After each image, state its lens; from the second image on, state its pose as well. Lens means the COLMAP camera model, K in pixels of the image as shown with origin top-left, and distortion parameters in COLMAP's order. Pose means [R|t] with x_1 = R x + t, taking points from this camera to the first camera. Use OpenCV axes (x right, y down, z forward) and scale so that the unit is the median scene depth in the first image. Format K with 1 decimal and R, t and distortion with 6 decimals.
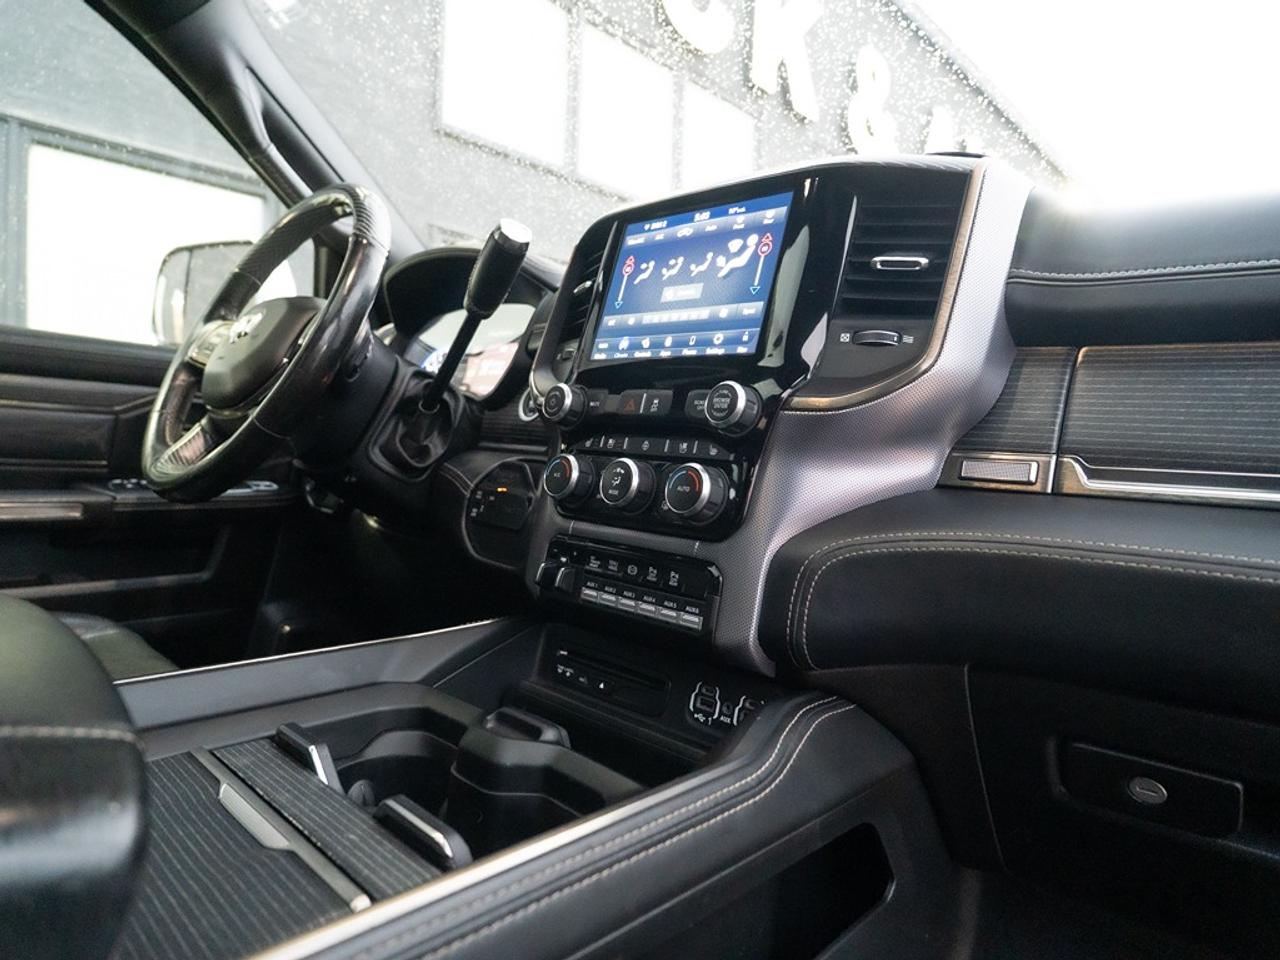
lens RADIAL K [[779.9, 0, 640.0], [0, 779.9, 480.0], [0, 0, 1]] dist [-0.020889, -0.000070]
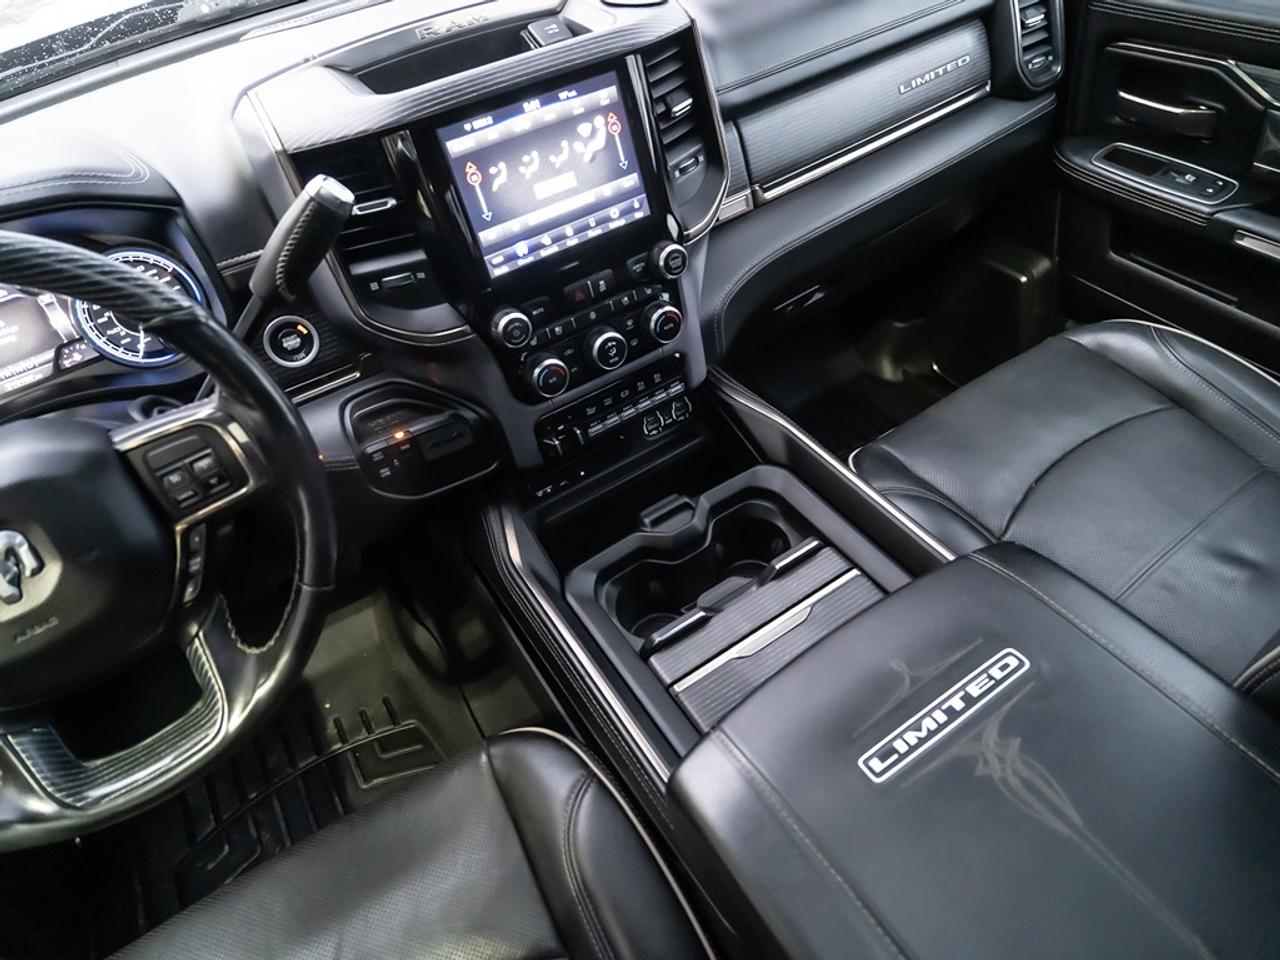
lens RADIAL K [[779.9, 0, 640.0], [0, 779.9, 480.0], [0, 0, 1]] dist [-0.020889, -0.000070]
pose [[0.234362, -0.751400, 0.616824, -0.965680], [0.166827, 0.656169, 0.735943, -0.794544], [-0.957728, -0.069573, 0.279135, 0.554533]]
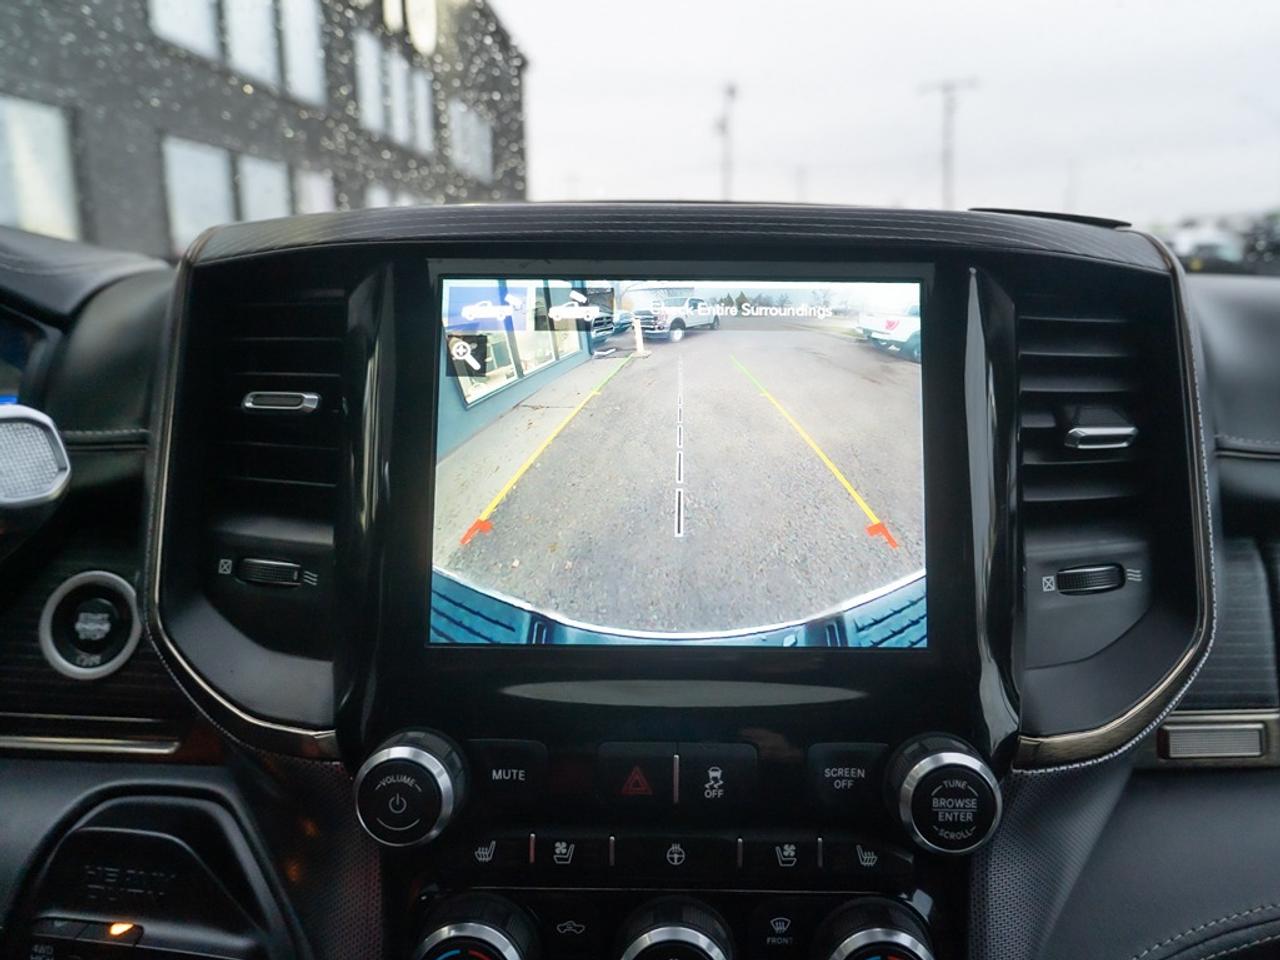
lens RADIAL K [[891.2, 0, 677.7], [0, 891.2, 432.5], [0, 0, 1]] dist [-0.020295, 0.002805]
pose [[0.729010, -0.171312, 0.662719, -0.287149], [0.067935, 0.981503, 0.178986, -0.372379], [-0.681123, -0.085461, 0.727164, 0.654619]]
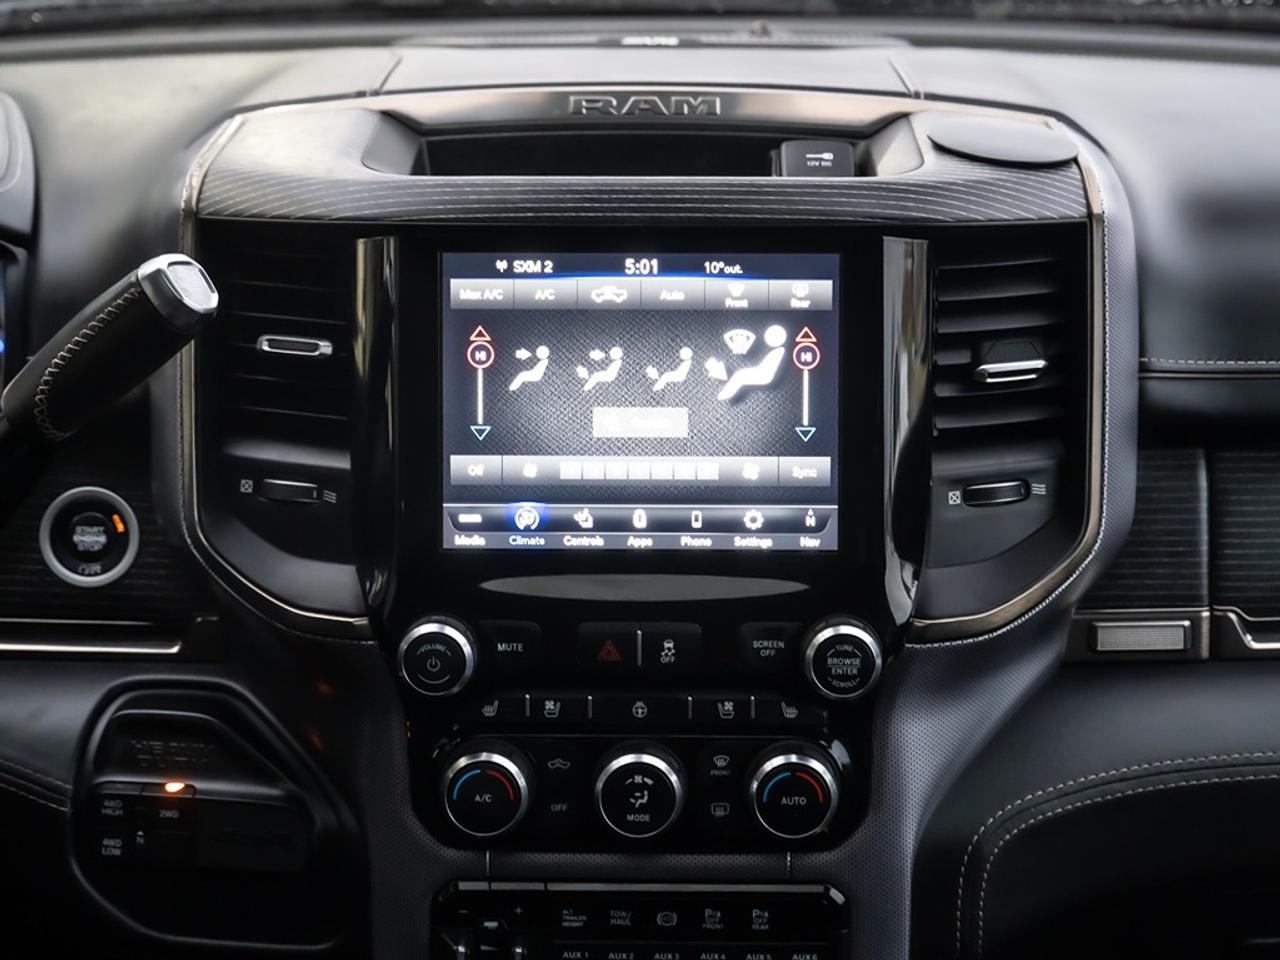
lens RADIAL K [[2356.4, 0, 640.3], [0, 2356.4, 441.2], [0, 0, 1]] dist [0.031769, 0.077948]
pose [[0.736306, -0.291388, 0.610694, -0.989097], [0.078859, 0.933330, 0.350253, -0.831934], [-0.672038, -0.209734, 0.710194, -0.180634]]
